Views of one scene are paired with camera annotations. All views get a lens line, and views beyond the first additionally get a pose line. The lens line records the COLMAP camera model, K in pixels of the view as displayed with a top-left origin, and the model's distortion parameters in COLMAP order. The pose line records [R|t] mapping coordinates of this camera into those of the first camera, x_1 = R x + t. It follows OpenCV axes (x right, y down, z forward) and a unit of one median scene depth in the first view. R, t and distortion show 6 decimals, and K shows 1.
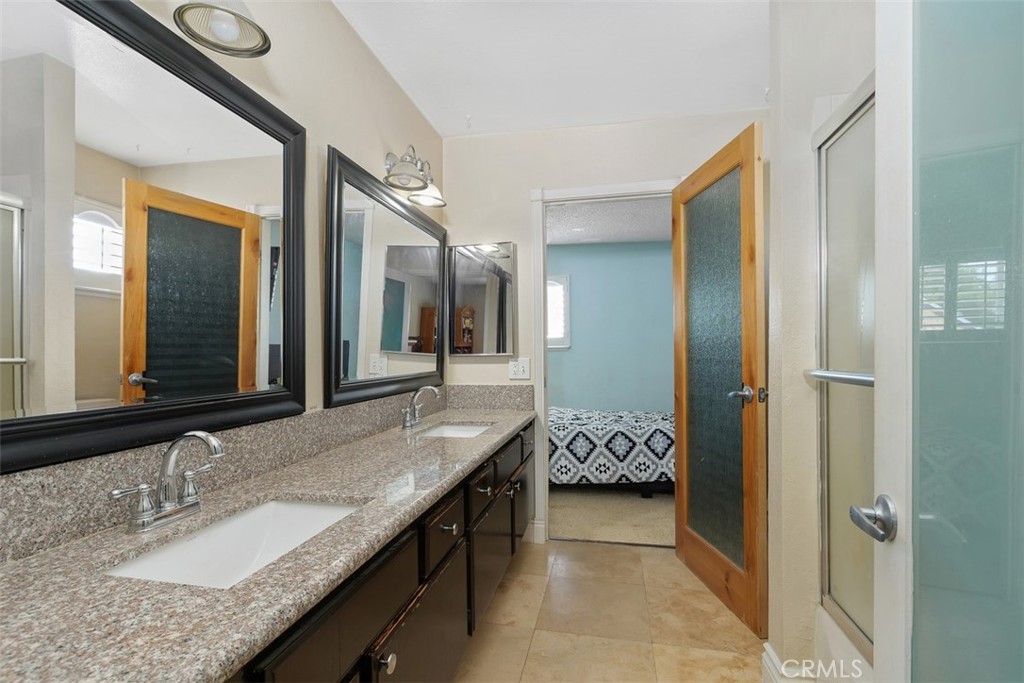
lens RADIAL K [[470.5, 0, 512.8], [0, 470.5, 362.4], [0, 0, 1]] dist [0.001490, 0.000140]
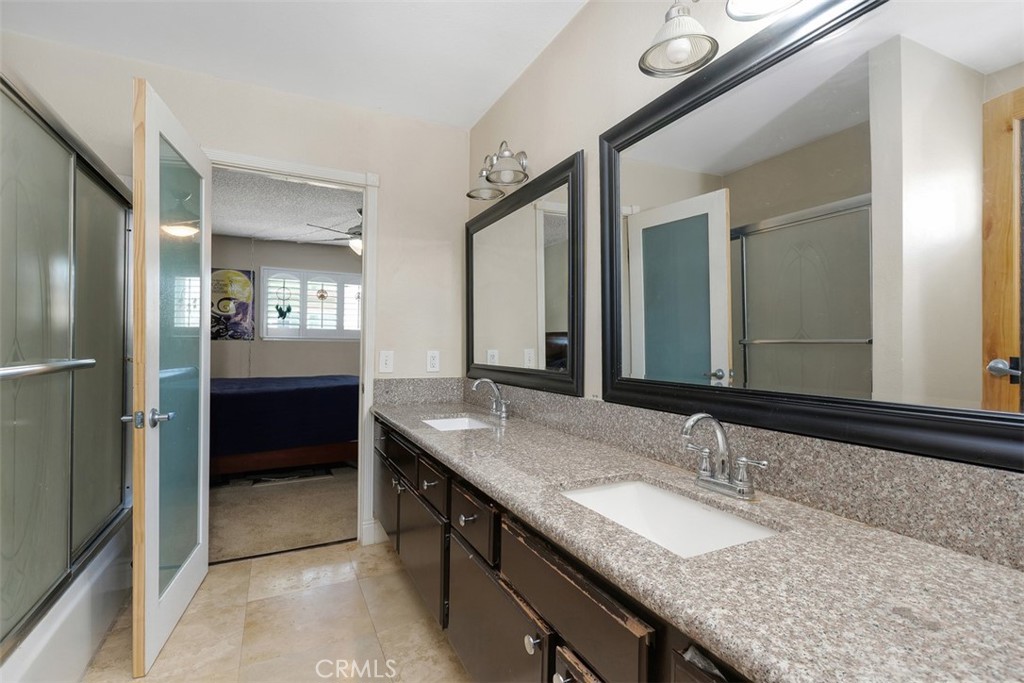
lens RADIAL K [[468.6, 0, 512.1], [0, 468.6, 321.8], [0, 0, 1]] dist [0.001136, 0.000144]
pose [[-0.778585, -0.004621, -0.627522, 0.378916], [0.007281, 0.999839, -0.016396, -0.054255], [0.627496, -0.017335, -0.778426, 1.660844]]
